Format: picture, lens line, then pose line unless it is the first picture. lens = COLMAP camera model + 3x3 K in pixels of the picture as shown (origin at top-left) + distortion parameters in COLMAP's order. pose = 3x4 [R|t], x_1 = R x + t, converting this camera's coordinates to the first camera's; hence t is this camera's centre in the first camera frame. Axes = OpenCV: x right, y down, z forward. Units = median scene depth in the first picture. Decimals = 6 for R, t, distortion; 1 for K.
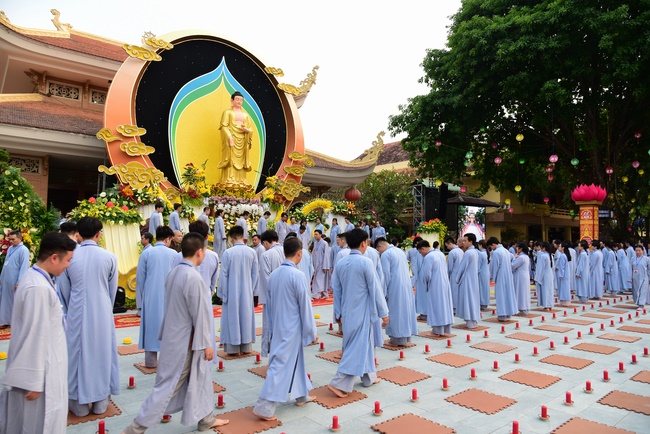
lens RADIAL K [[452.5, 0, 321.7], [0, 452.5, 214.4], [0, 0, 1]] dist [-0.023781, 0.006349]
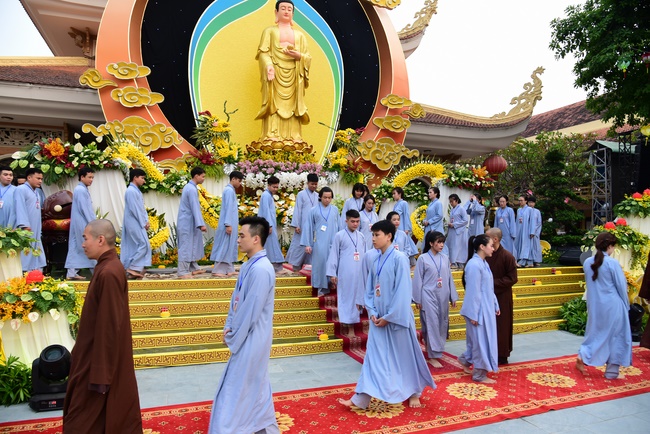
lens RADIAL K [[452.5, 0, 321.7], [0, 452.5, 214.4], [0, 0, 1]] dist [-0.023781, 0.006349]
pose [[0.947118, -0.014412, -0.320563, 0.059828], [0.020753, 0.999651, 0.016371, 0.023048], [0.320215, -0.022158, 0.947086, 0.411120]]
